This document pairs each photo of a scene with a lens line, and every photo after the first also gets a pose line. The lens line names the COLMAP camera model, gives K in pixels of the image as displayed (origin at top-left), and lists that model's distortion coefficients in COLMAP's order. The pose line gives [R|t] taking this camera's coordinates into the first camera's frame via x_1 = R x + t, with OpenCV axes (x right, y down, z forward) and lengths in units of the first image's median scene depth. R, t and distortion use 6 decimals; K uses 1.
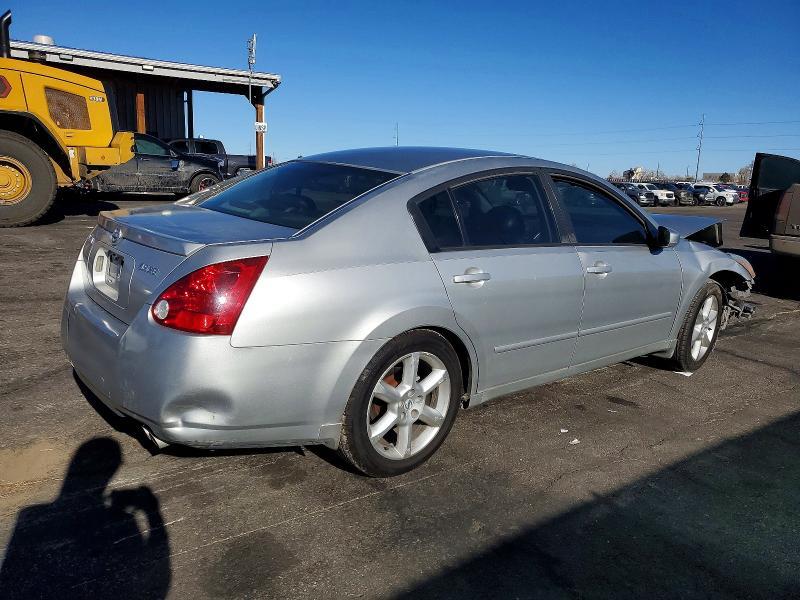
lens RADIAL K [[621.1, 0, 404.2], [0, 621.1, 297.3], [0, 0, 1]] dist [0.031827, -0.002908]
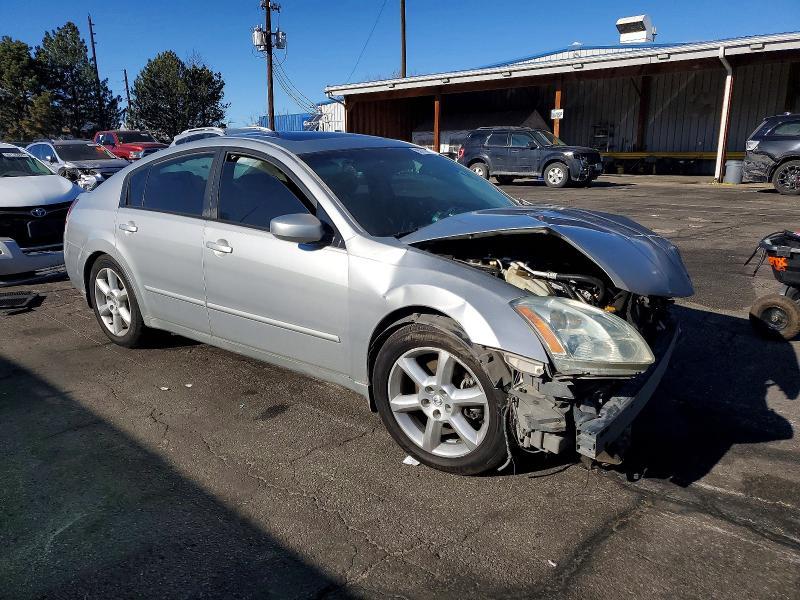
lens RADIAL K [[621.1, 0, 404.2], [0, 621.1, 297.3], [0, 0, 1]] dist [0.031827, -0.002908]
pose [[0.189265, 0.188432, -0.963676, 1.383763], [-0.184257, 0.970796, 0.153636, -0.180026], [0.964483, 0.148486, 0.218458, 1.117612]]
